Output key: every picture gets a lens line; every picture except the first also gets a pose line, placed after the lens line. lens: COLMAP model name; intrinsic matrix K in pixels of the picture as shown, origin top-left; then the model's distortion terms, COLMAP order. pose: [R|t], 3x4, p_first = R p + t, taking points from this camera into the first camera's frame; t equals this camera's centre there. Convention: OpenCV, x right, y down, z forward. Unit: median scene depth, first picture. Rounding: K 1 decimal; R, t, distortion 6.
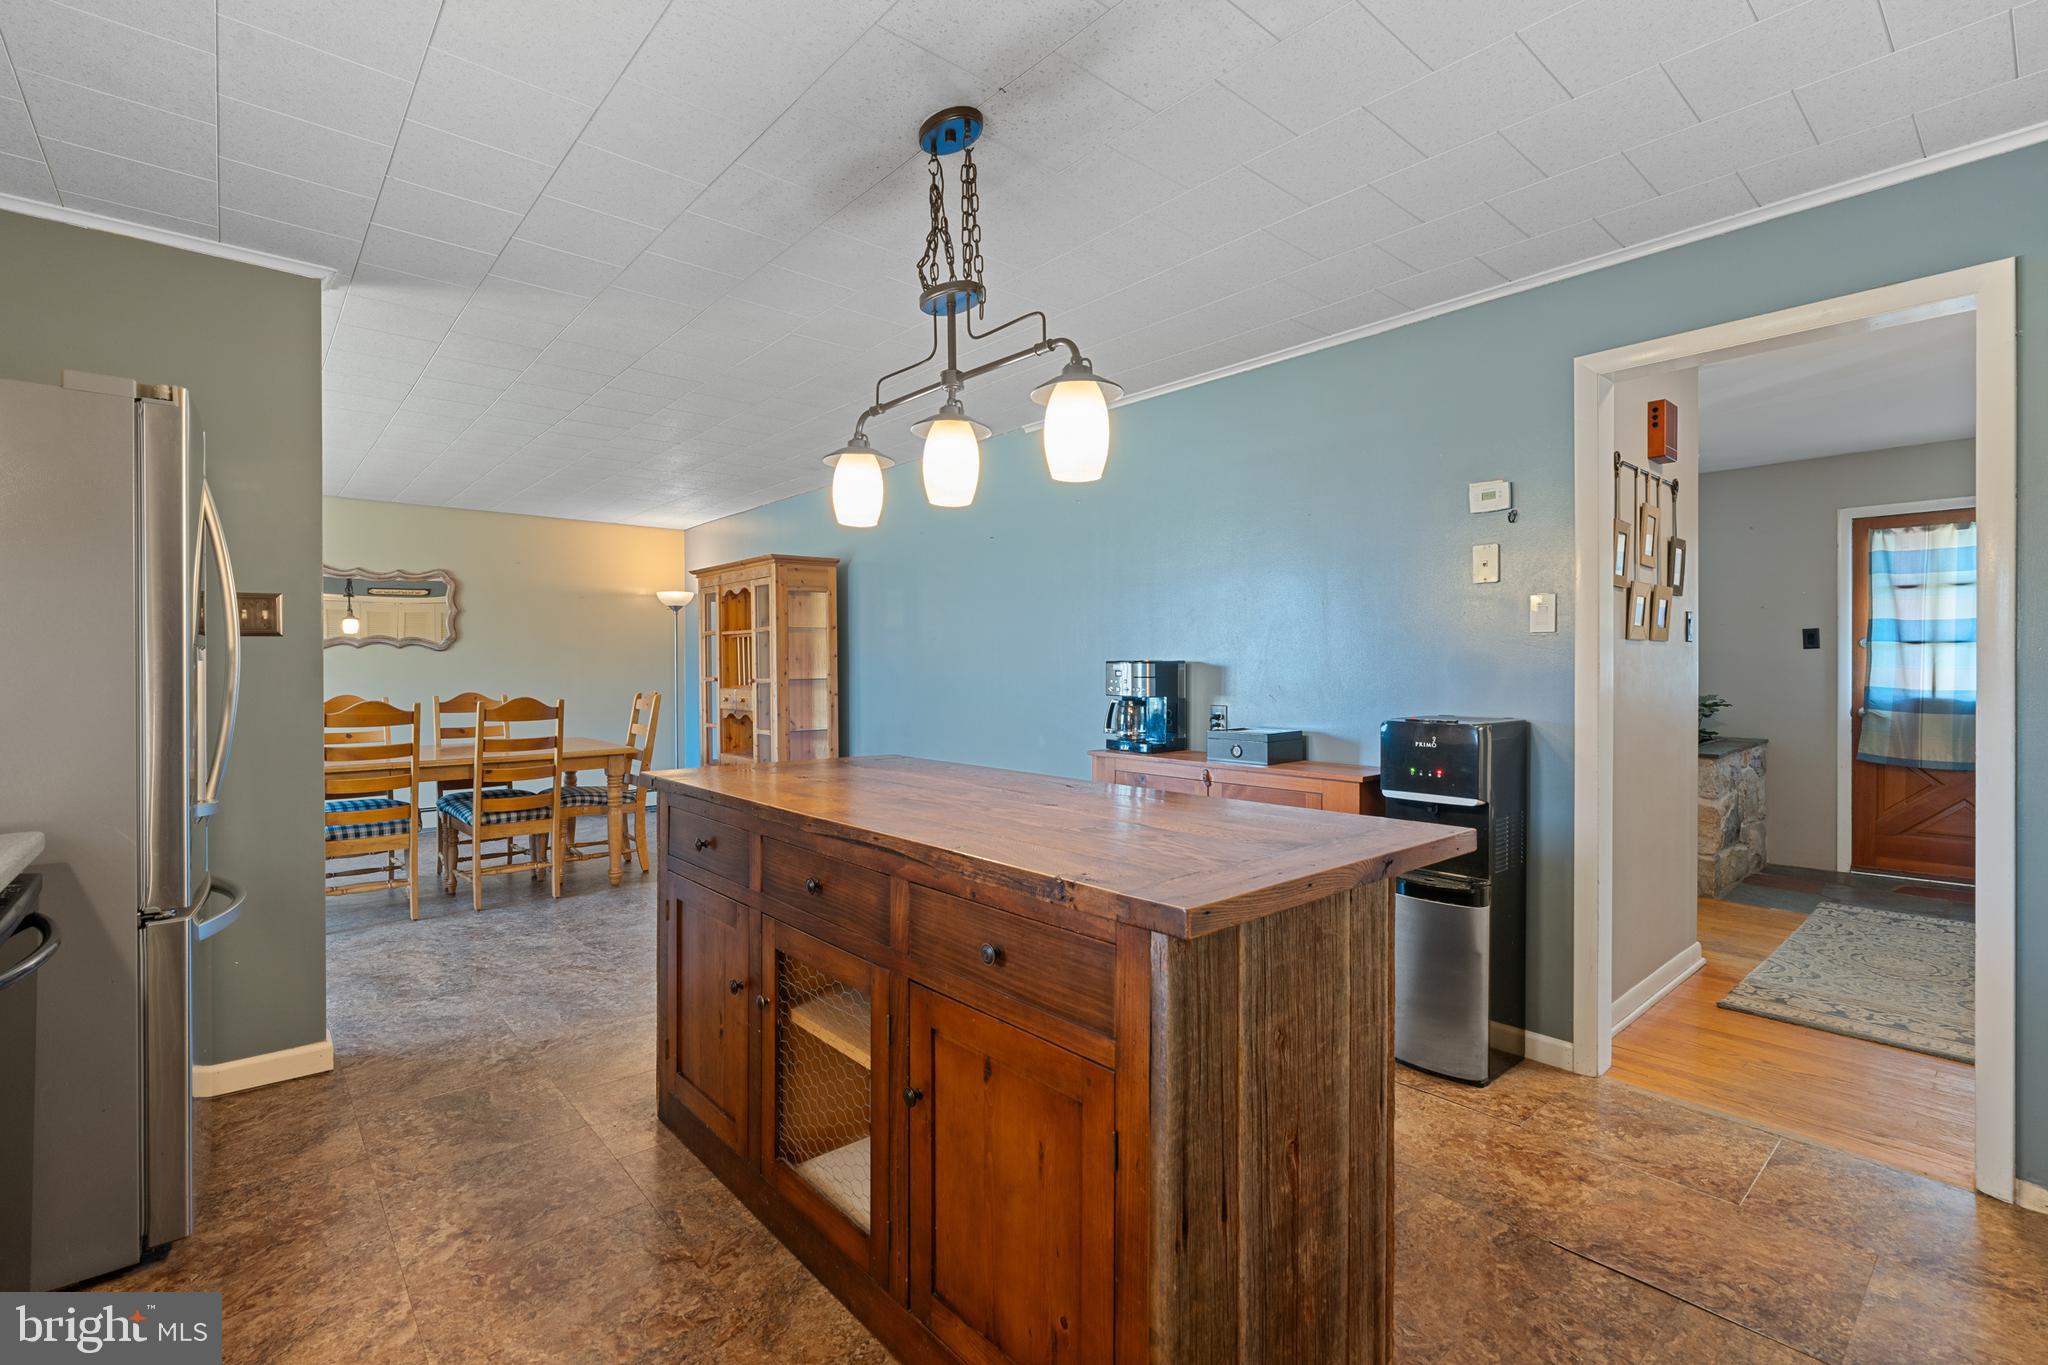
lens RADIAL K [[924.1, 0, 1015.5], [0, 924.1, 669.8], [0, 0, 1]] dist [-0.001612, 0.000522]
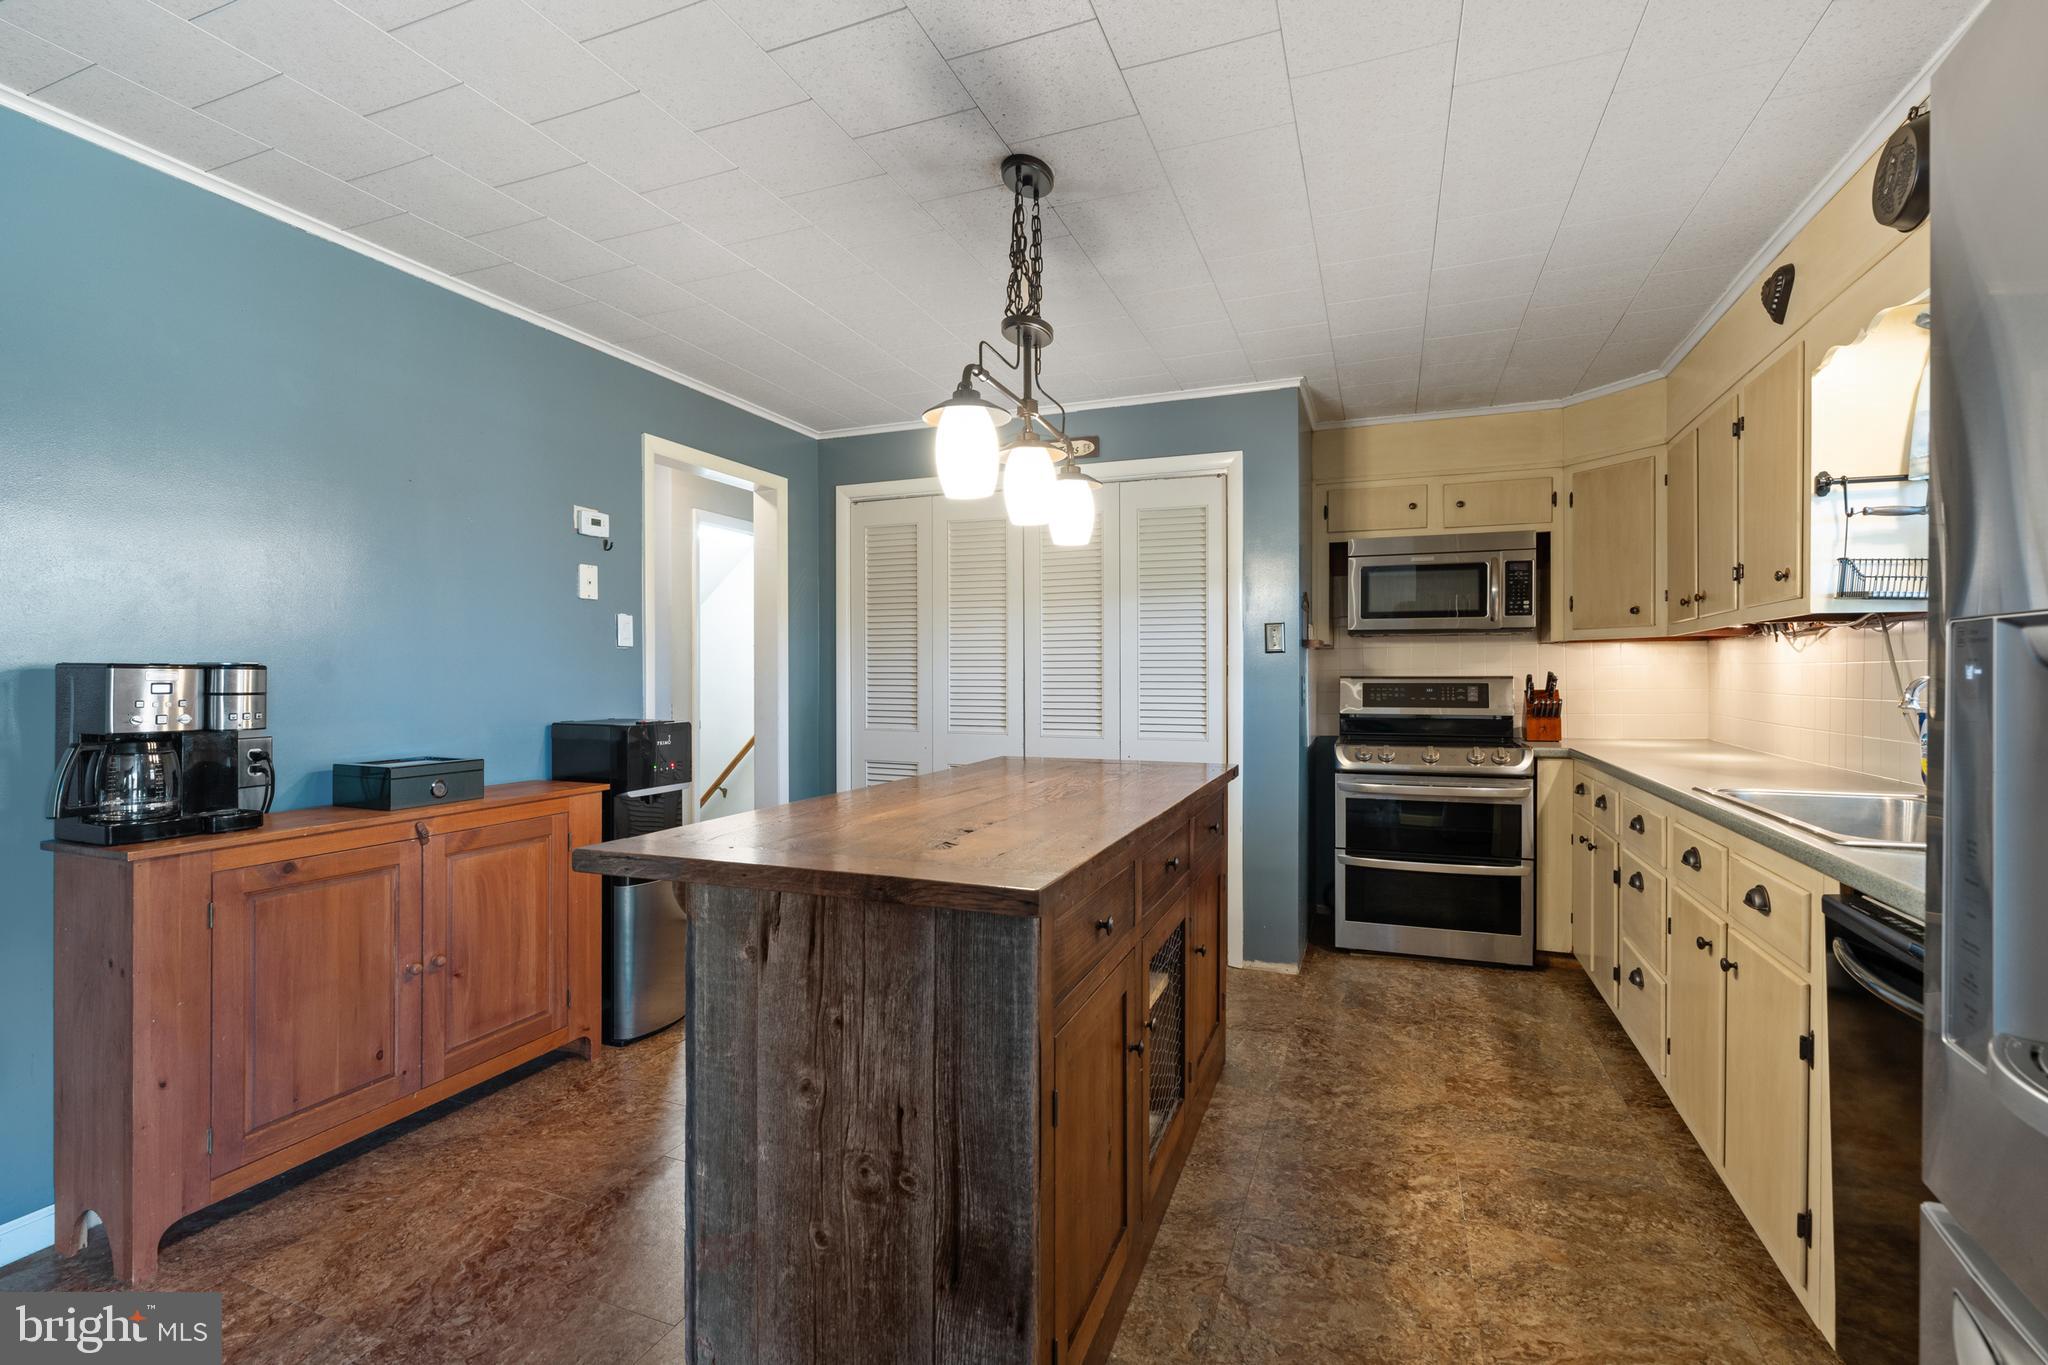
lens RADIAL K [[924.1, 0, 1015.5], [0, 924.1, 669.8], [0, 0, 1]] dist [-0.001612, 0.000522]
pose [[-0.460525, 0.002988, 0.887642, -0.726357], [0.004479, 0.999989, -0.001042, -0.005081], [-0.887636, 0.003496, -0.460533, 1.071547]]
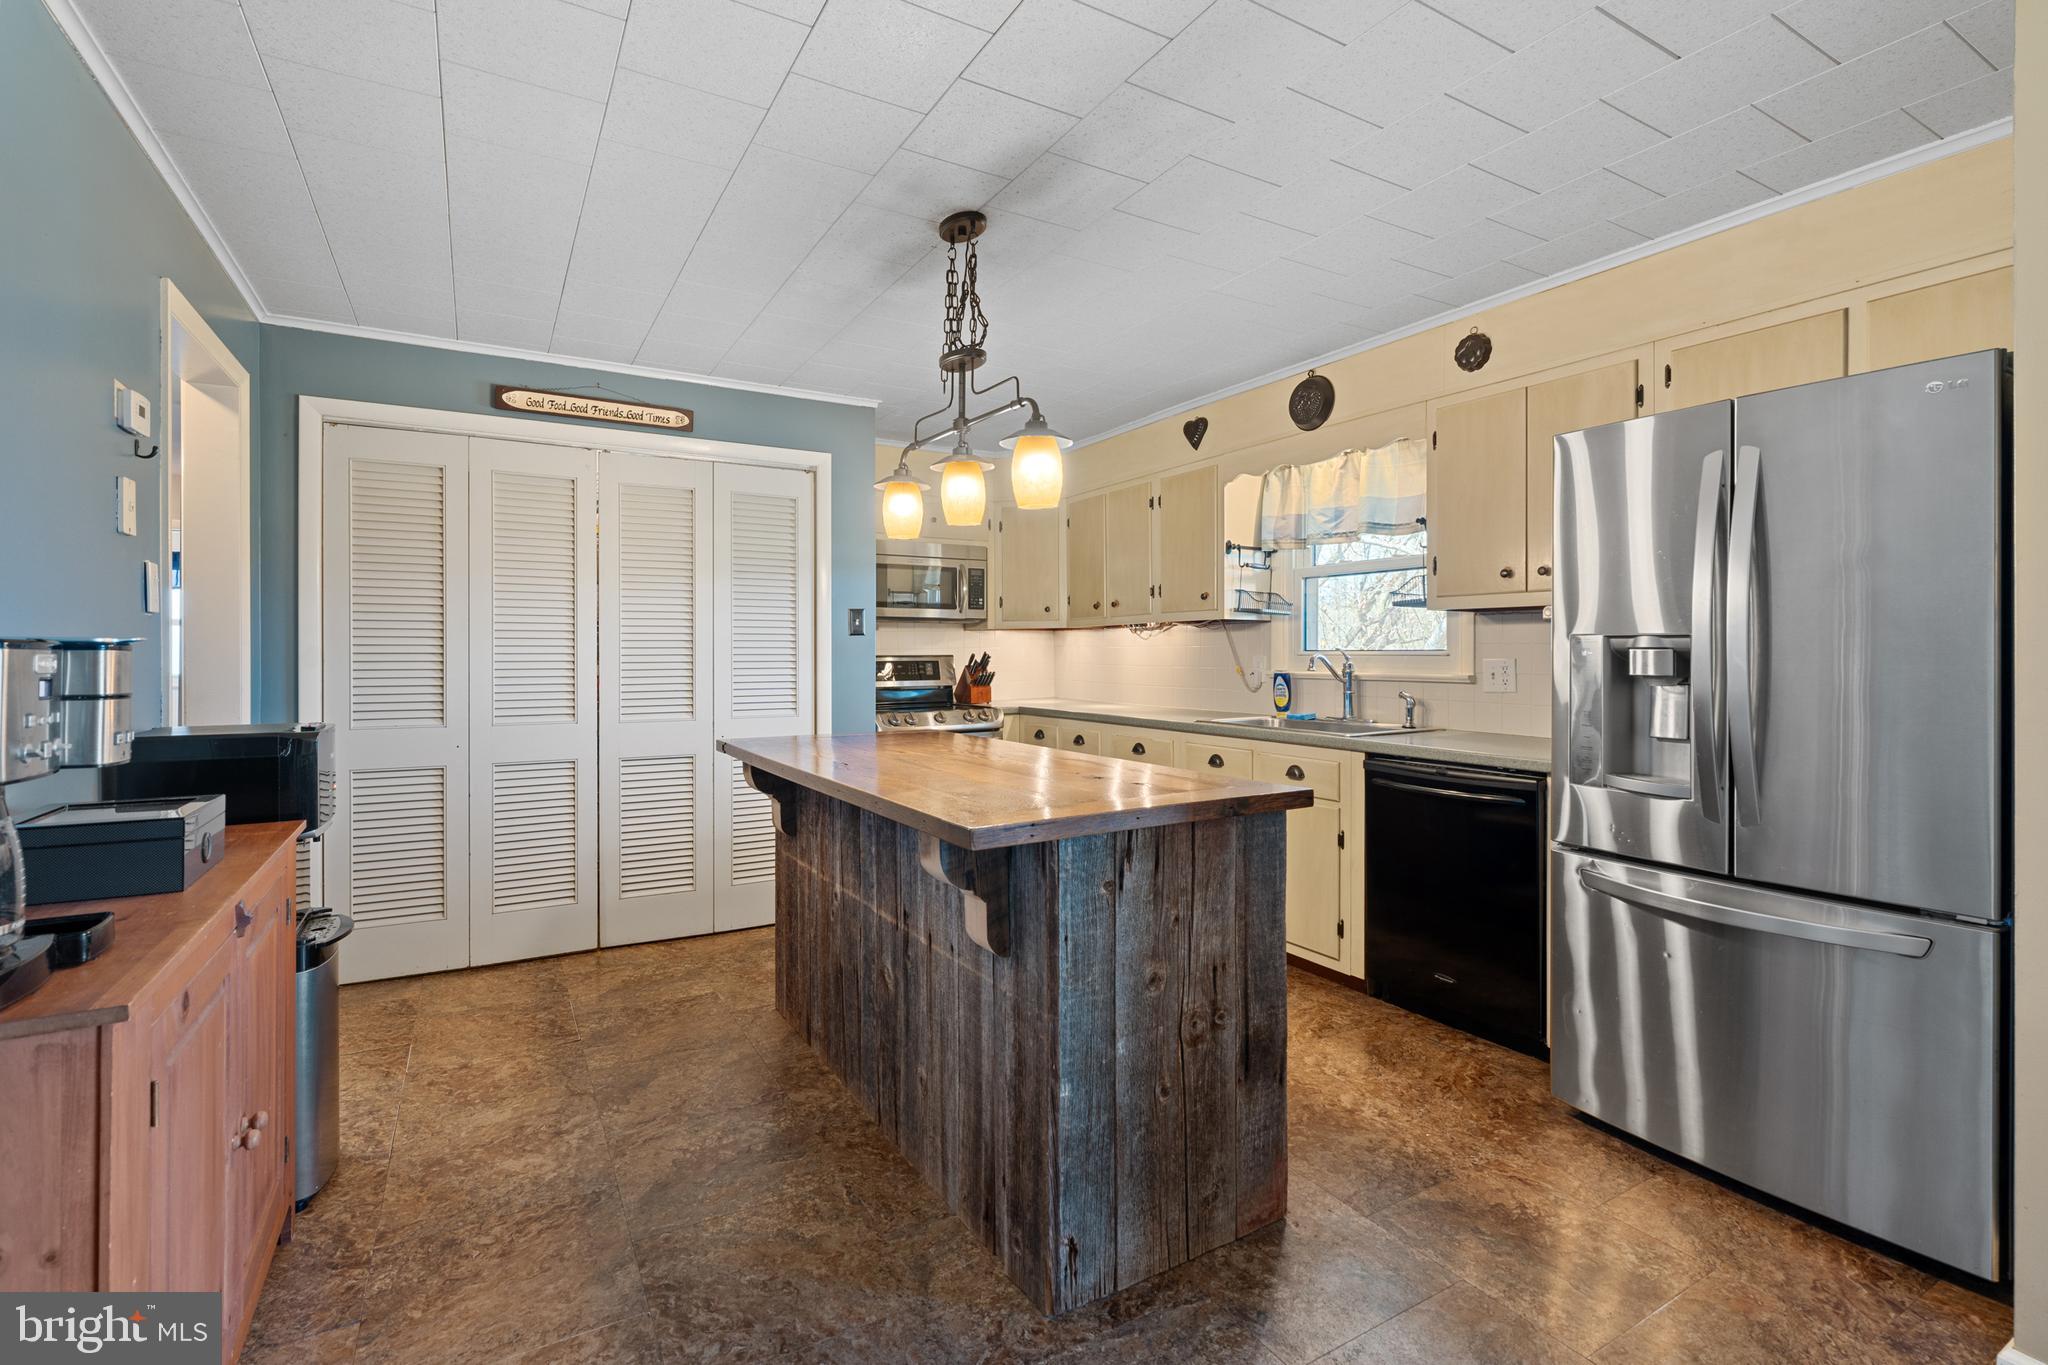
lens RADIAL K [[931.2, 0, 1019.2], [0, 931.2, 647.1], [0, 0, 1]] dist [-0.002796, 0.000089]
pose [[-0.984120, 0.002893, 0.177478, -0.261335], [0.002931, 0.999996, -0.000048, -0.009111], [-0.177478, 0.000473, -0.984125, 1.580479]]
